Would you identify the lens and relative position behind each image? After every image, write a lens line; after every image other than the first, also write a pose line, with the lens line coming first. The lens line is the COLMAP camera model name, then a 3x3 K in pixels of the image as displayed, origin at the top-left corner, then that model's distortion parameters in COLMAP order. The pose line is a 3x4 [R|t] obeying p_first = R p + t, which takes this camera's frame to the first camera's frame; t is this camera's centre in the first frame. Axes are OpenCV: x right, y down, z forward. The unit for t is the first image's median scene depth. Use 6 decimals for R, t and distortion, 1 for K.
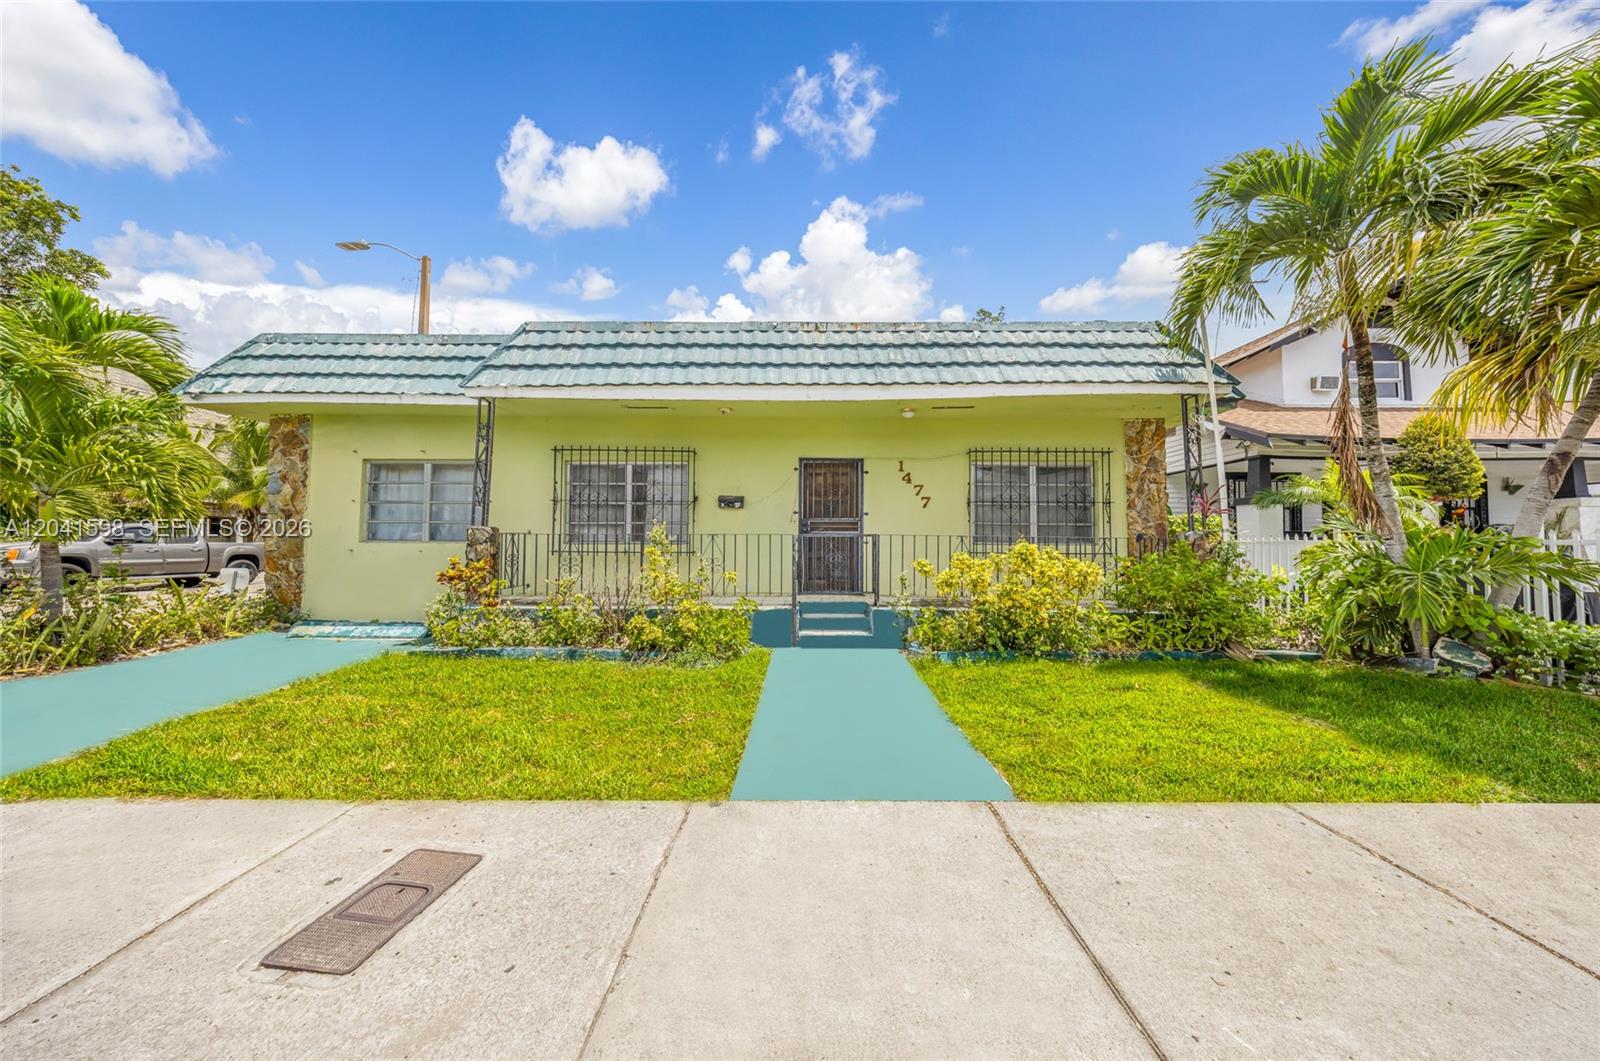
lens RADIAL K [[567.3, 0, 800.0], [0, 567.3, 530.5], [0, 0, 1]] dist [0.000638, 0.000011]
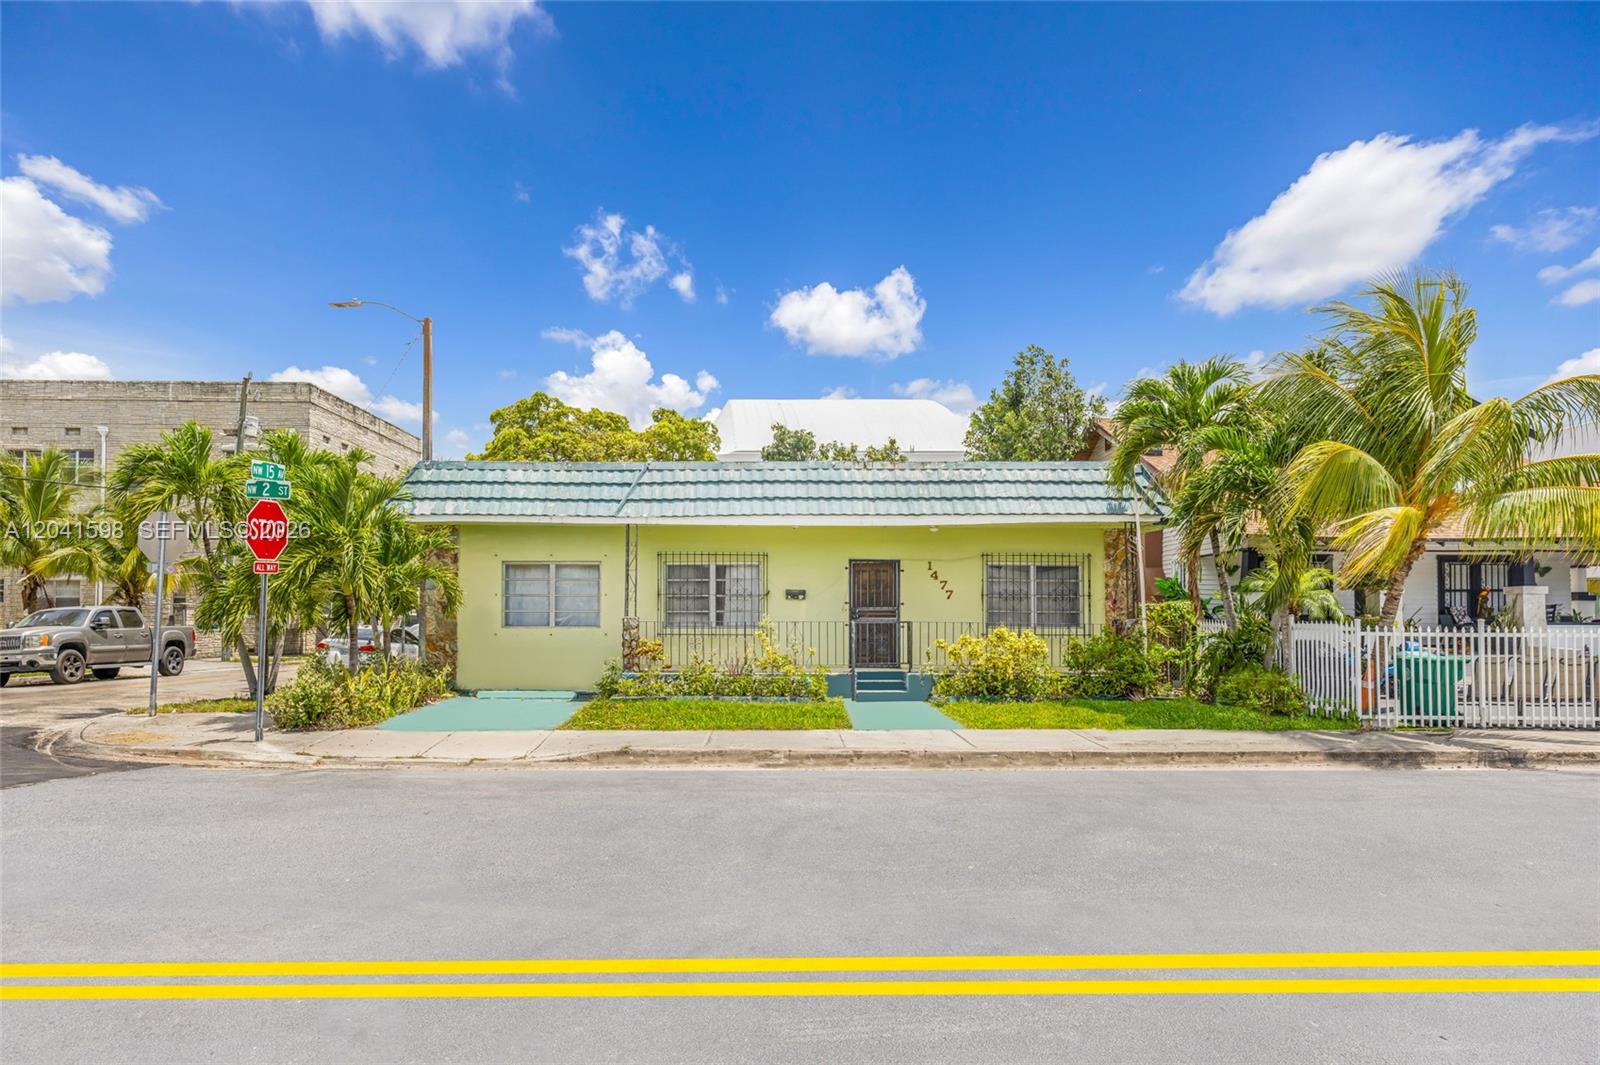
lens RADIAL K [[1416.1, 0, 800.0], [0, 1416.1, 532.5], [0, 0, 1]] dist [0.015257, 0.001827]
pose [[0.998776, 0.000413, 0.049452, -0.274411], [0.001500, 0.999253, -0.038625, -0.068773], [-0.049431, 0.038652, 0.998029, -2.200776]]
